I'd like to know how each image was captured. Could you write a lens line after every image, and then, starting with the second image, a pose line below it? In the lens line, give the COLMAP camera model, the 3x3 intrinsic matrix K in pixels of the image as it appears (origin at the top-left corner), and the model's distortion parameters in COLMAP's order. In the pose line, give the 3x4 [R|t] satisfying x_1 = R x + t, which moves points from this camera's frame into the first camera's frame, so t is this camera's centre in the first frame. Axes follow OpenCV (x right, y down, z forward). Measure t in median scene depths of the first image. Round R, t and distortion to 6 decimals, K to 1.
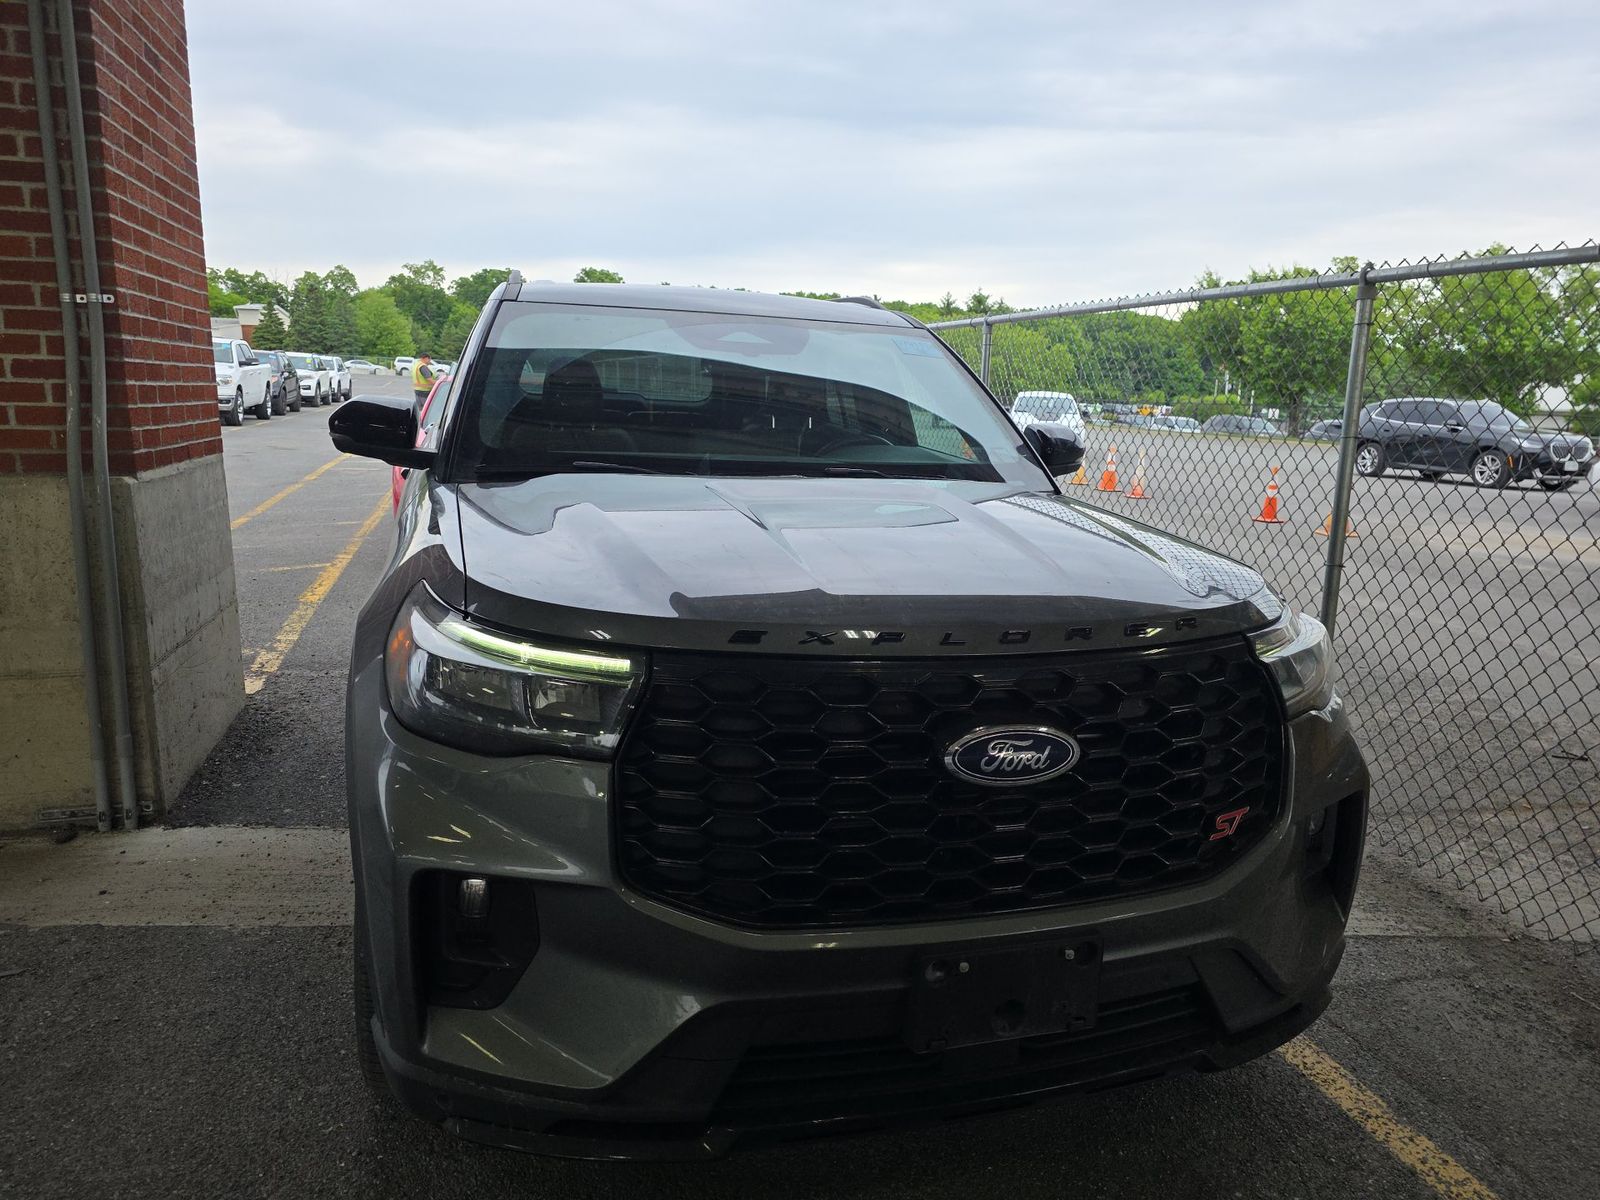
lens RADIAL K [[1064.5, 0, 811.3], [0, 1064.5, 591.6], [0, 0, 1]] dist [0.037993, -0.032935]
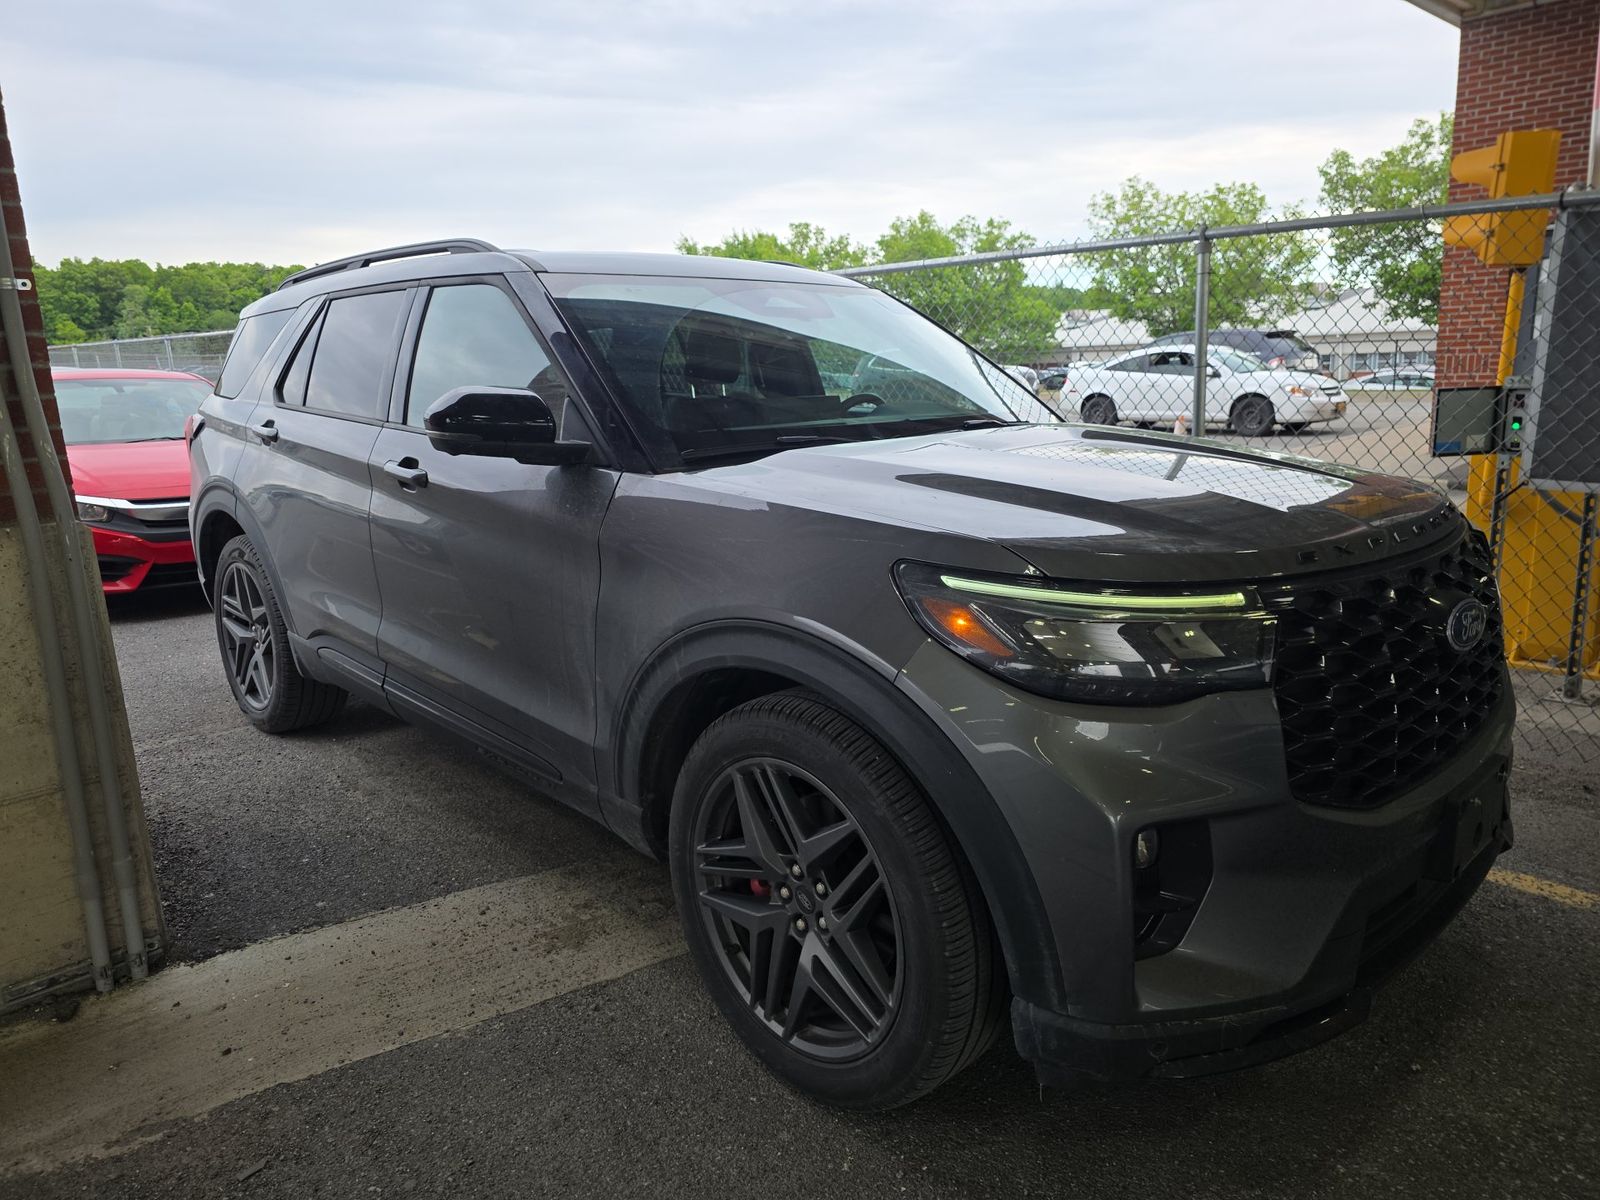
lens RADIAL K [[1073.6, 0, 795.7], [0, 1073.6, 572.3], [0, 0, 1]] dist [0.040942, -0.037006]
pose [[0.896583, -0.143959, 0.418826, -0.505862], [0.139993, 0.989329, 0.040371, -0.031163], [-0.420169, 0.022437, 0.907169, 0.100809]]
